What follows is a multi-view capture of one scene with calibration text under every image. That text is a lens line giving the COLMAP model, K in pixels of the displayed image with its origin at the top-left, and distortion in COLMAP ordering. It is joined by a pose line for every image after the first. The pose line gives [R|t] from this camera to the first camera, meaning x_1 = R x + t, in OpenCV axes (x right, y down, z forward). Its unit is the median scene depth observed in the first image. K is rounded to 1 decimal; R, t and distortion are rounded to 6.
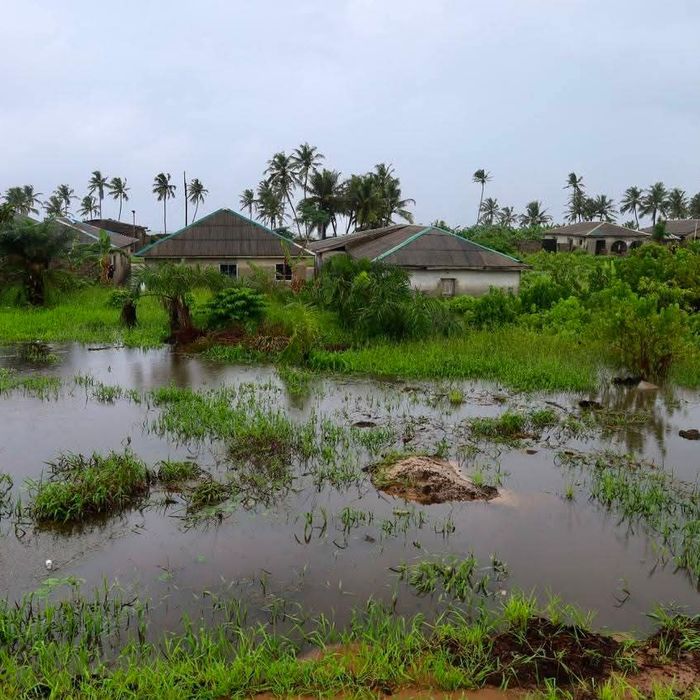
lens RADIAL K [[662.6, 0, 350.0], [0, 662.6, 350.0], [0, 0, 1]] dist [0.006037, -0.006027]
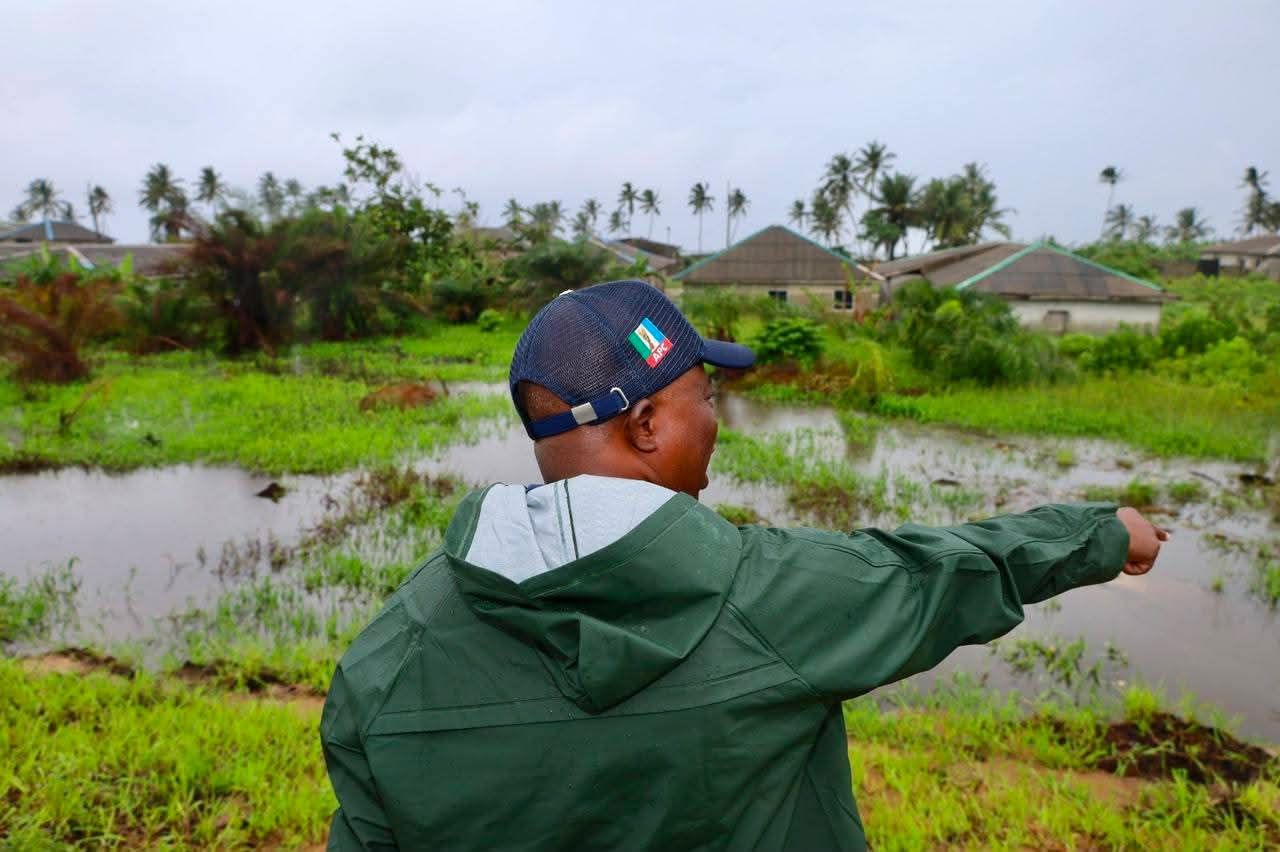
lens RADIAL K [[862.0, 0, 640.0], [0, 862.0, 426.0], [0, 0, 1]] dist [-0.002514, 0.002987]
pose [[0.959937, 0.052203, -0.275310, -0.043205], [-0.043651, 0.998358, 0.037101, 0.012952], [0.276795, -0.023597, 0.960639, -0.130651]]
